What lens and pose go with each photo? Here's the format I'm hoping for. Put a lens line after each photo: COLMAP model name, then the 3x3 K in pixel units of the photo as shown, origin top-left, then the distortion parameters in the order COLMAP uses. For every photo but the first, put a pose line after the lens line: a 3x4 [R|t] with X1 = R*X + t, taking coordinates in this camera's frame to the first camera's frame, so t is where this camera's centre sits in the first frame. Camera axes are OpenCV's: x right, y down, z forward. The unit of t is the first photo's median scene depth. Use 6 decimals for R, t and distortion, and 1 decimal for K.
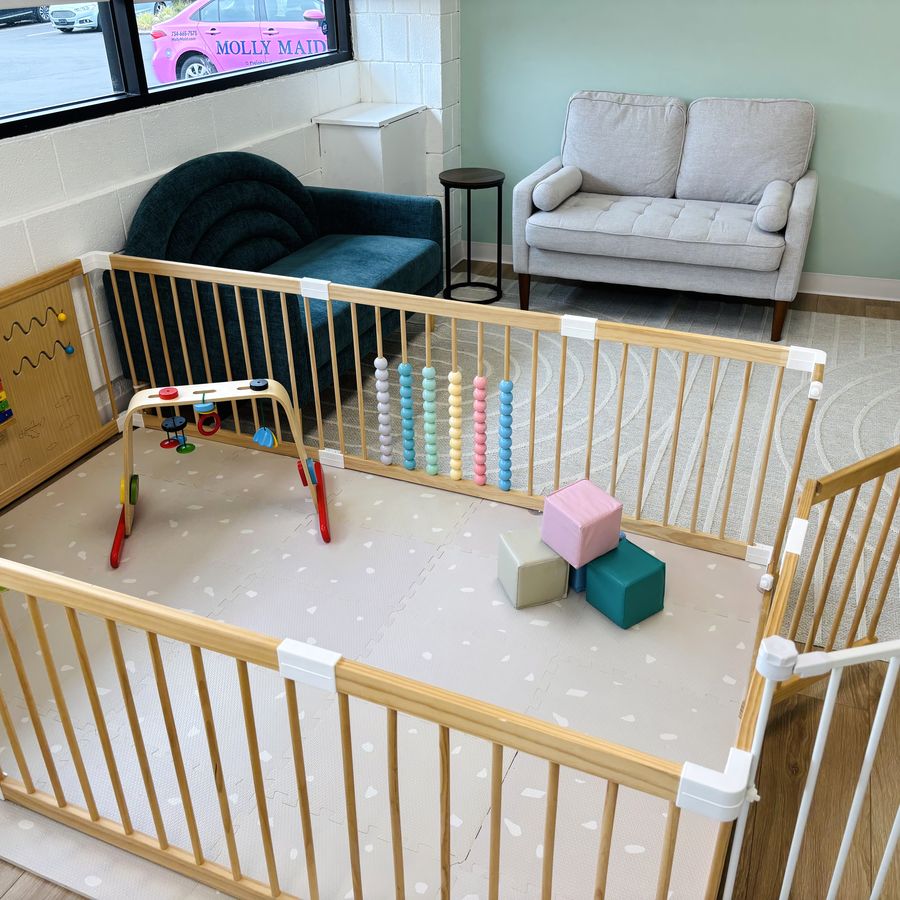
lens RADIAL K [[833.7, 0, 450.0], [0, 833.7, 450.0], [0, 0, 1]] dist [-0.000101, 0.000069]
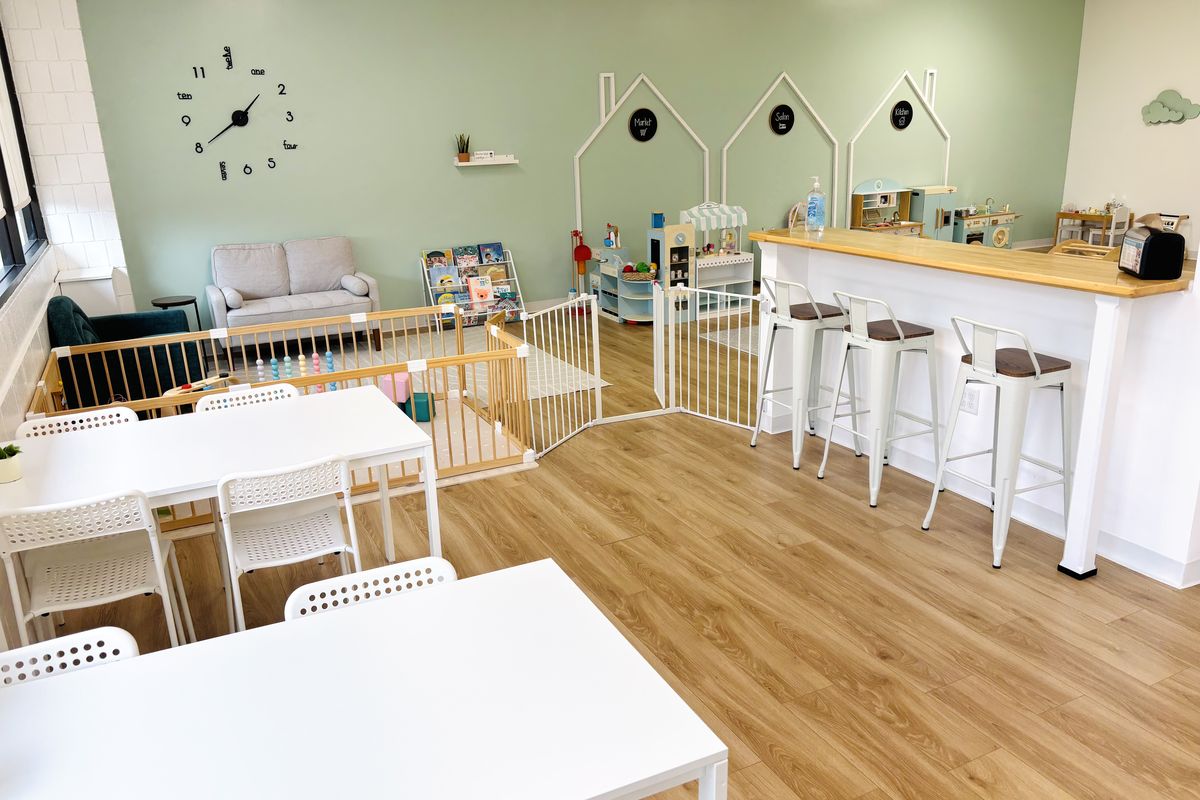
lens RADIAL K [[895.0, 0, 600.0], [0, 895.0, 400.0], [0, 0, 1]] dist [0.069408, -0.065169]
pose [[0.647507, -0.233767, 0.725319, -0.850553], [0.412308, 0.907914, -0.075460, 0.354545], [-0.640887, 0.347916, 0.684265, -0.730994]]
